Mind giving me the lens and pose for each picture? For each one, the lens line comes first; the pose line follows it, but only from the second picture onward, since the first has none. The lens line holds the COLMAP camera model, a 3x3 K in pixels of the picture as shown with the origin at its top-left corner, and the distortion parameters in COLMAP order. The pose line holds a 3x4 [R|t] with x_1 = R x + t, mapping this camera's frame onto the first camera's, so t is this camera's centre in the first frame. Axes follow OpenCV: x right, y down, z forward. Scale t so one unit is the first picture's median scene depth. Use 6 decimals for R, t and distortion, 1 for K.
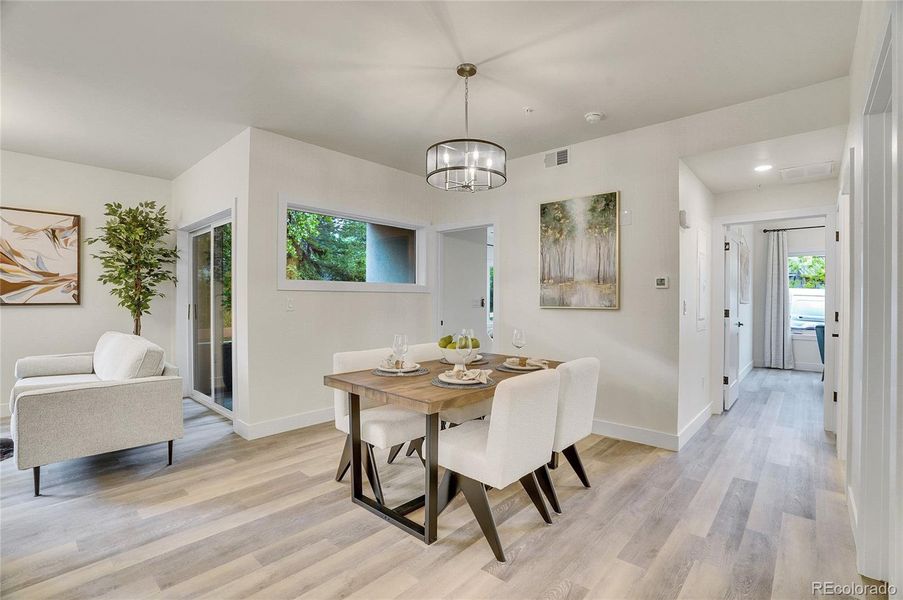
lens RADIAL K [[416.0, 0, 463.1], [0, 416.0, 298.3], [0, 0, 1]] dist [-0.043321, 0.013432]
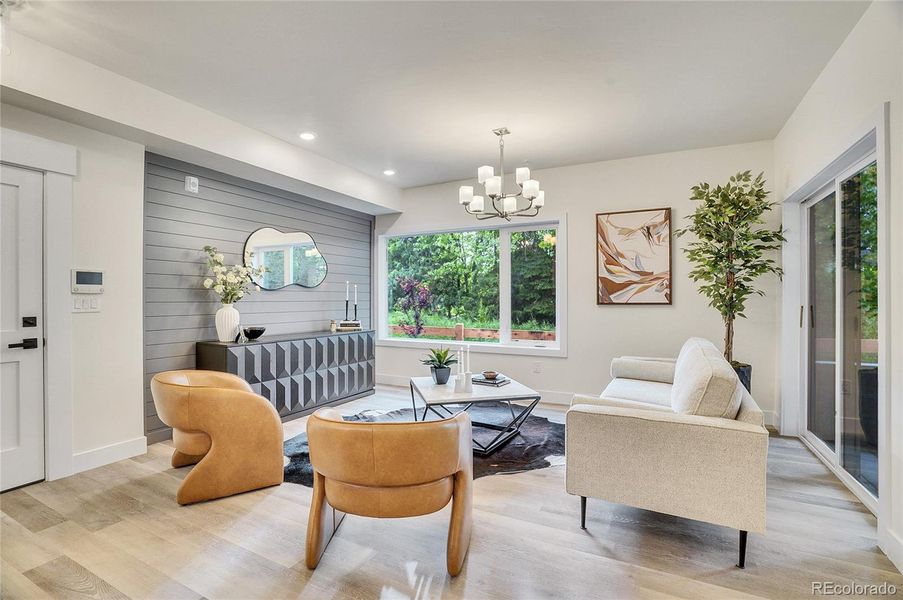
lens RADIAL K [[416.0, 0, 446.0], [0, 416.0, 301.0], [0, 0, 1]] dist [-0.043321, 0.013432]
pose [[0.232808, 0.001714, -0.972521, -0.157305], [0.002223, 0.999995, 0.002295, 0.004649], [0.972520, -0.002696, 0.232803, 0.284538]]
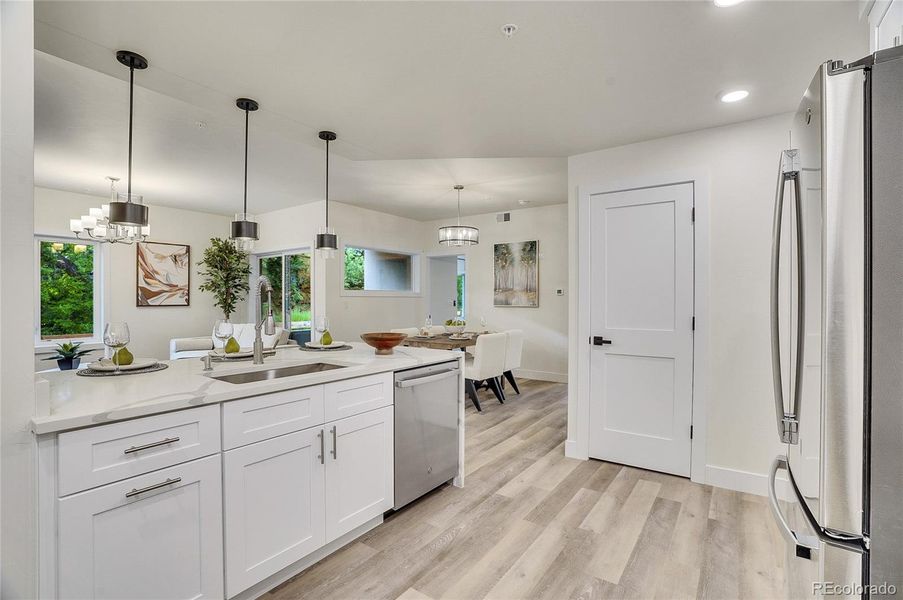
lens RADIAL K [[416.0, 0, 462.1], [0, 416.0, 300.8], [0, 0, 1]] dist [-0.043321, 0.013432]
pose [[0.993378, -0.003013, 0.114856, -0.128077], [0.002579, 0.999989, 0.003921, -0.005767], [-0.114867, -0.003599, 0.993374, -0.618171]]
